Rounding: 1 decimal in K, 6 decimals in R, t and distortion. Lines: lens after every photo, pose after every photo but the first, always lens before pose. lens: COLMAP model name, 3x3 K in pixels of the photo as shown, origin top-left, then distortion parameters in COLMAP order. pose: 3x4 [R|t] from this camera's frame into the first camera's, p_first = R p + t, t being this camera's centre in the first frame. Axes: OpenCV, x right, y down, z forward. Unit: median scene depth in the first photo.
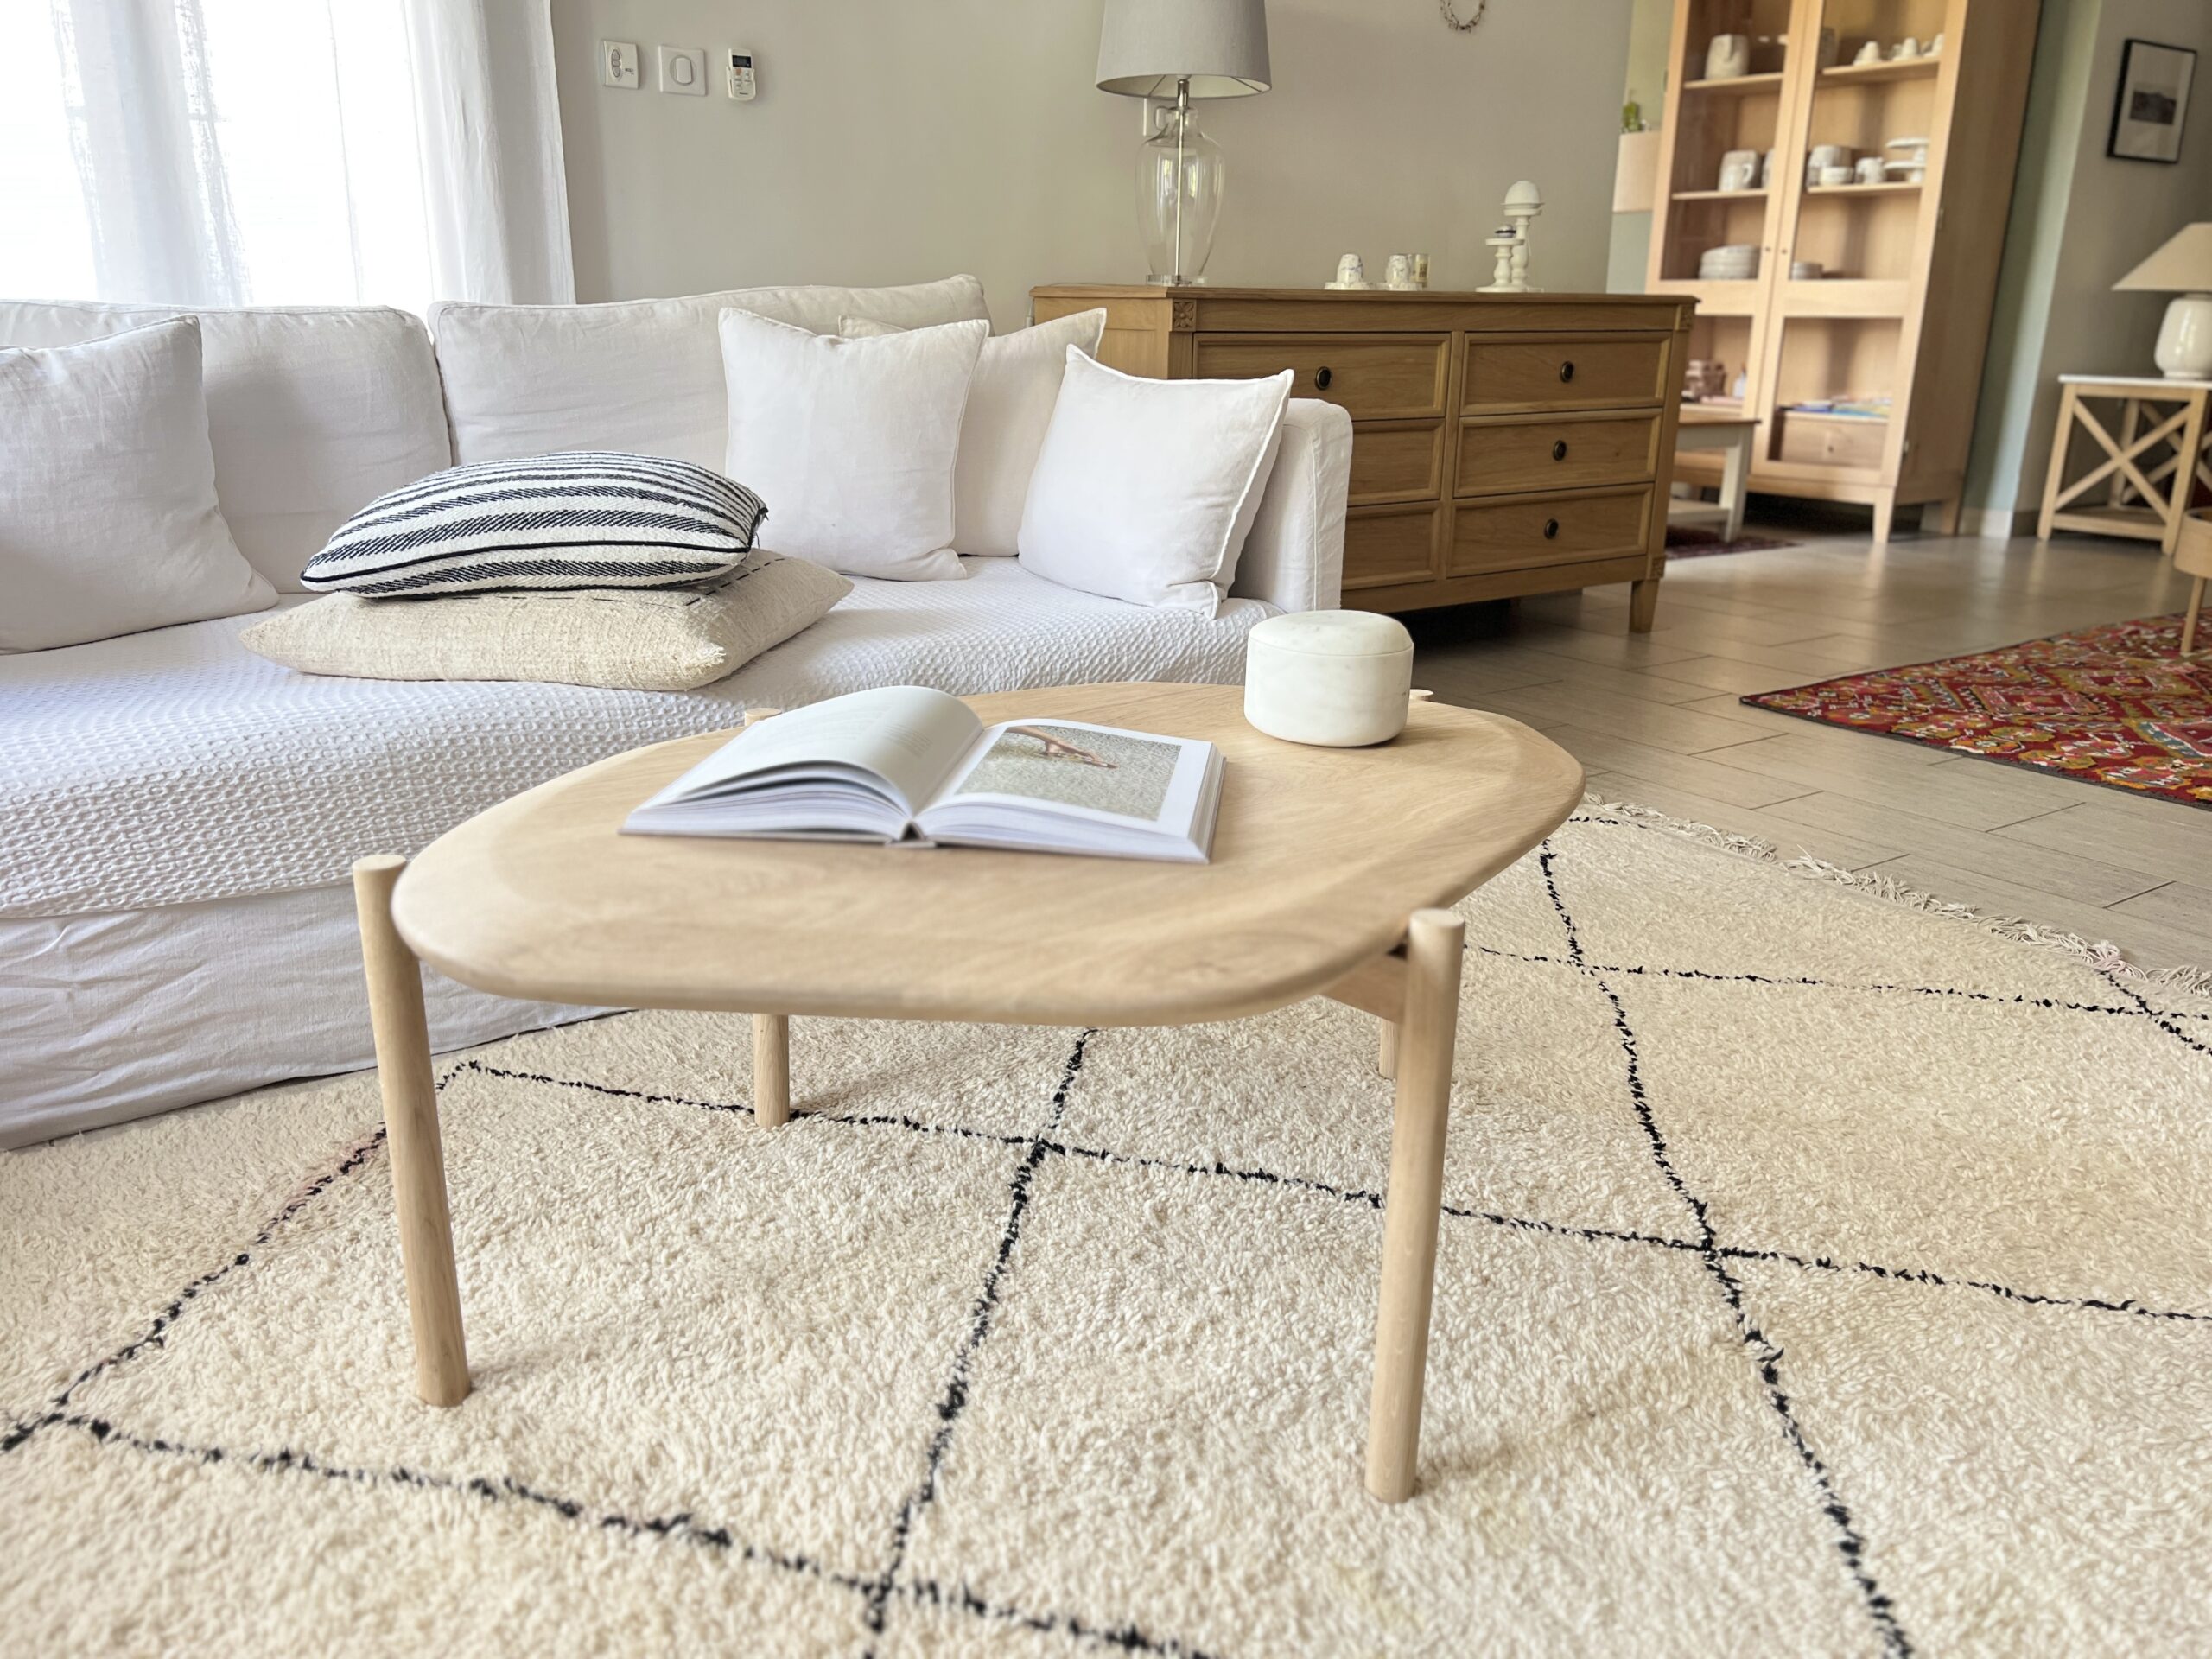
lens RADIAL K [[1694.9, 0, 1106.0], [0, 1694.9, 829.5], [0, 0, 1]] dist [0.062052, -0.120359]
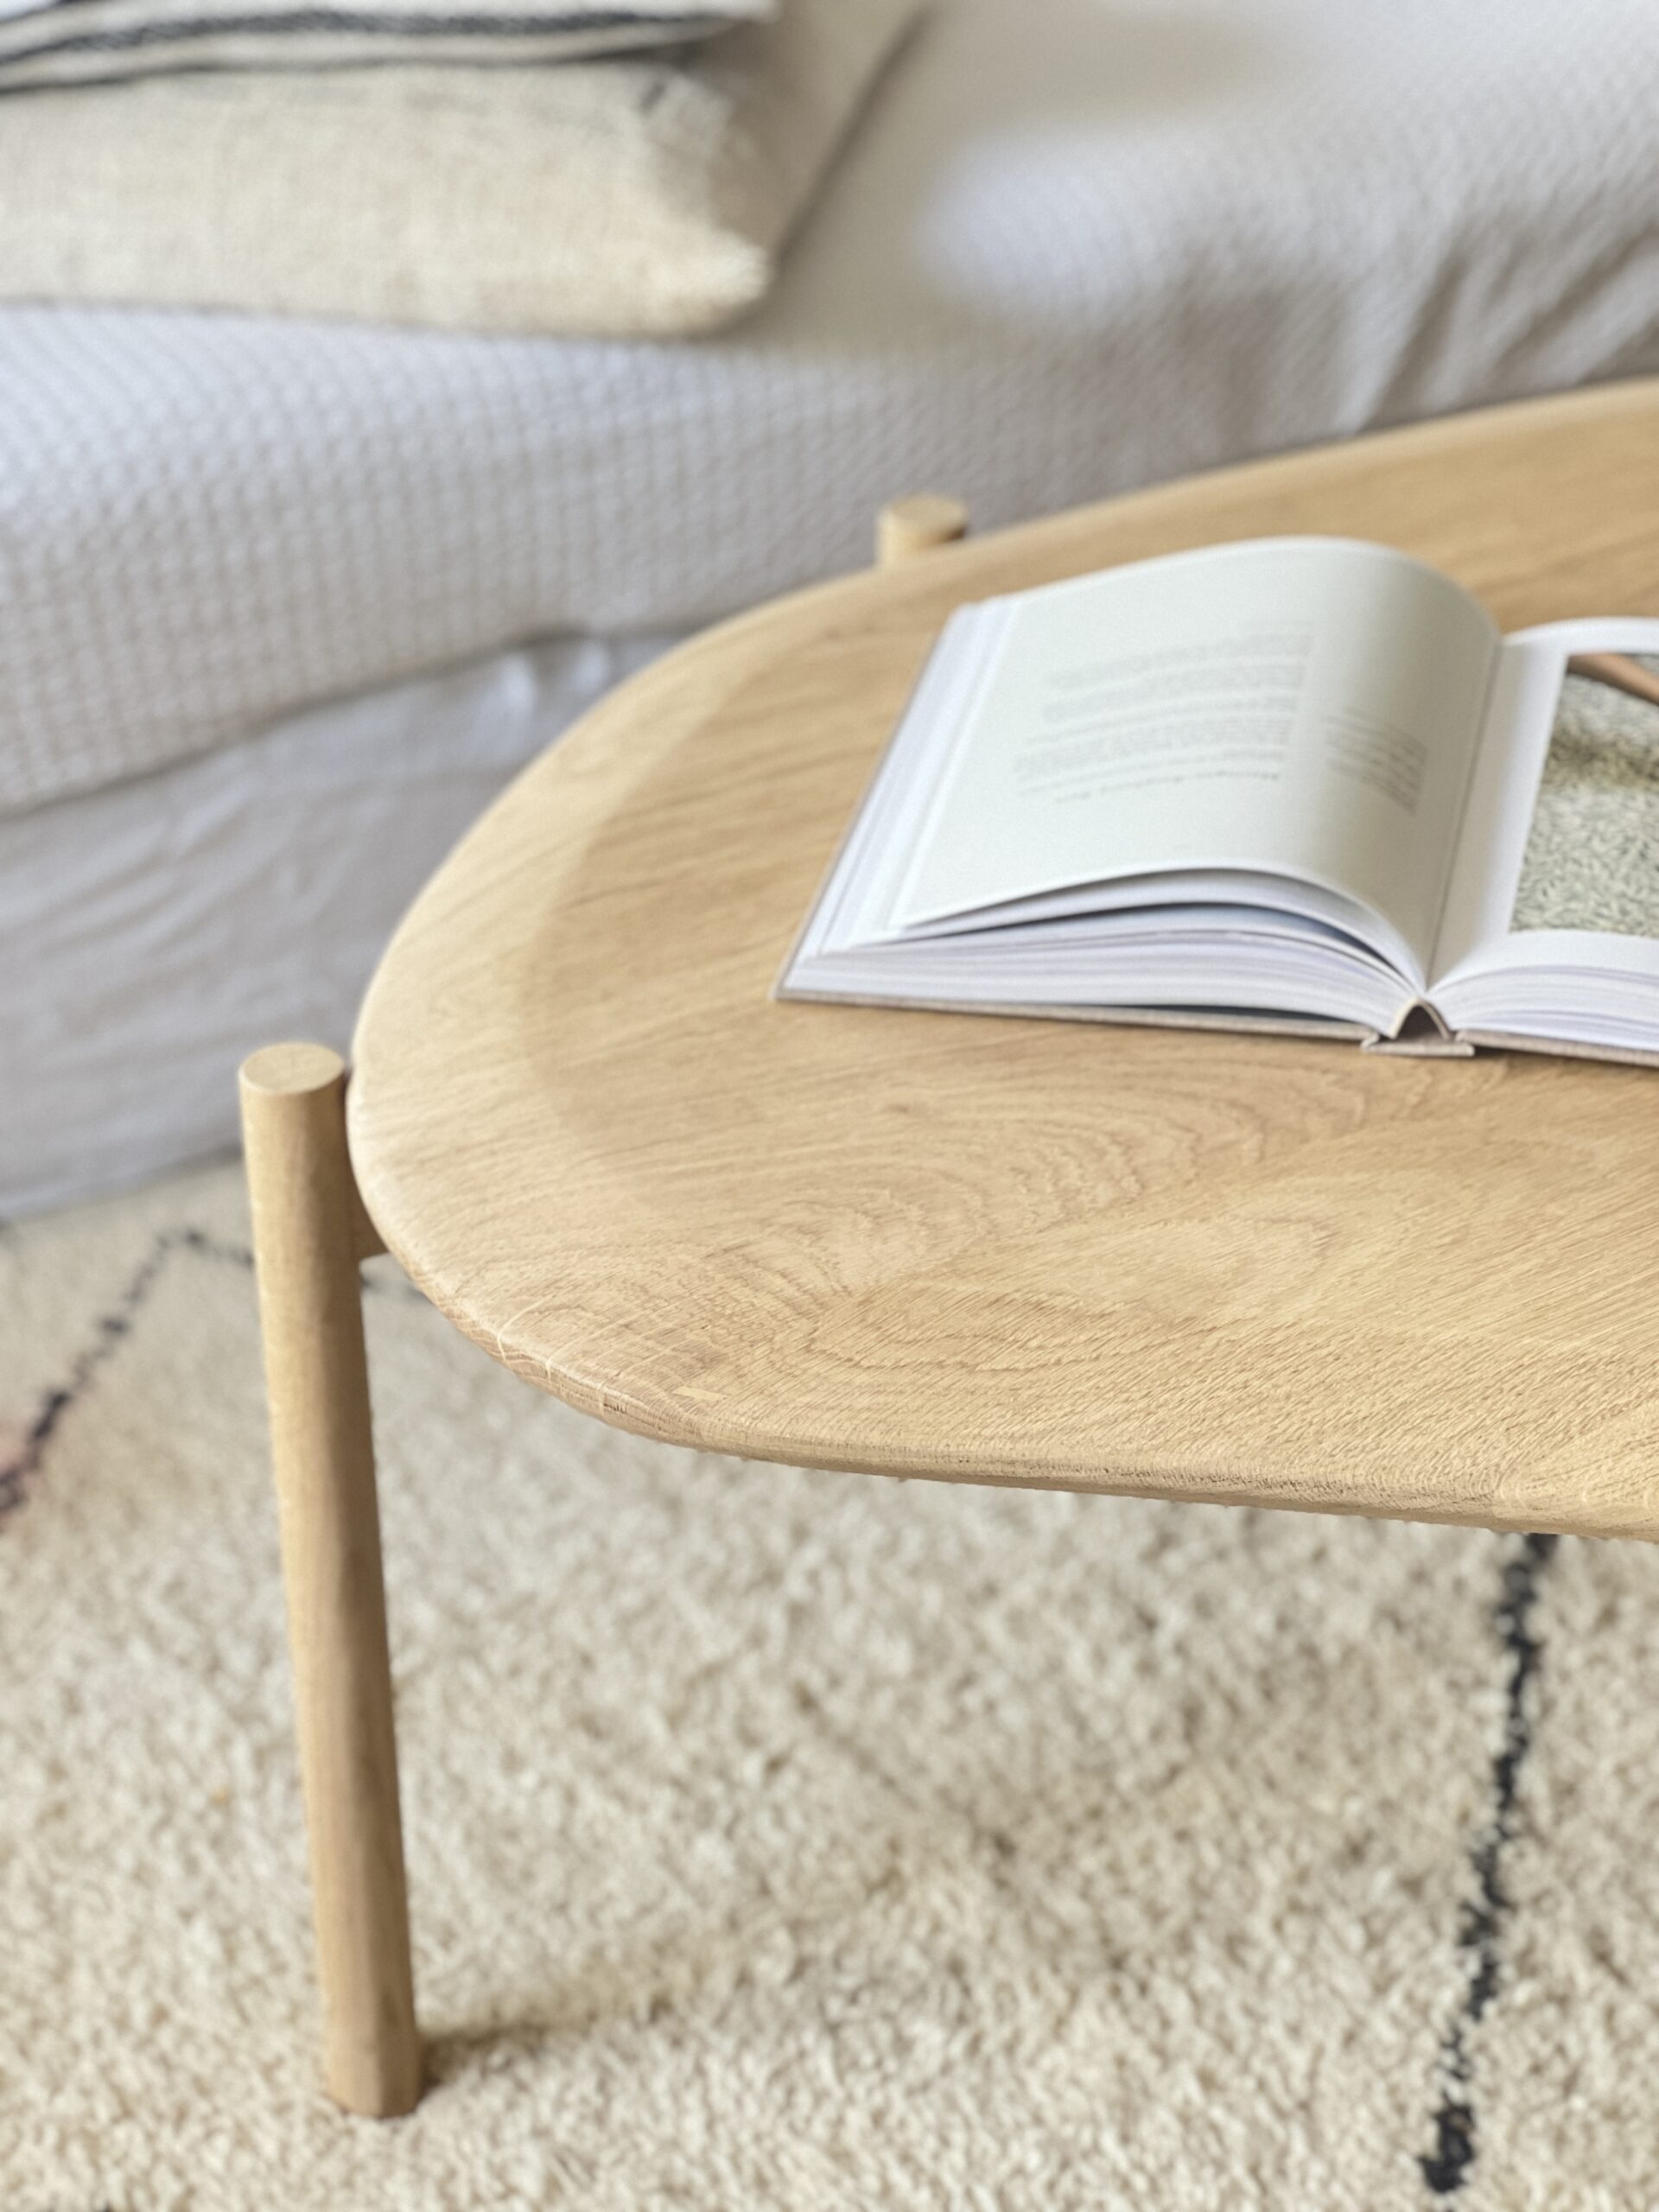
lens RADIAL K [[5037.4, 0, 836.7], [0, 5037.4, 1064.7], [0, 0, 1]] dist [0.234014, 0.078726]
pose [[0.996011, 0.018196, -0.087356, -0.133905], [0.001042, 0.976549, 0.215294, -0.246381], [0.089225, -0.214526, 0.972634, -0.301059]]
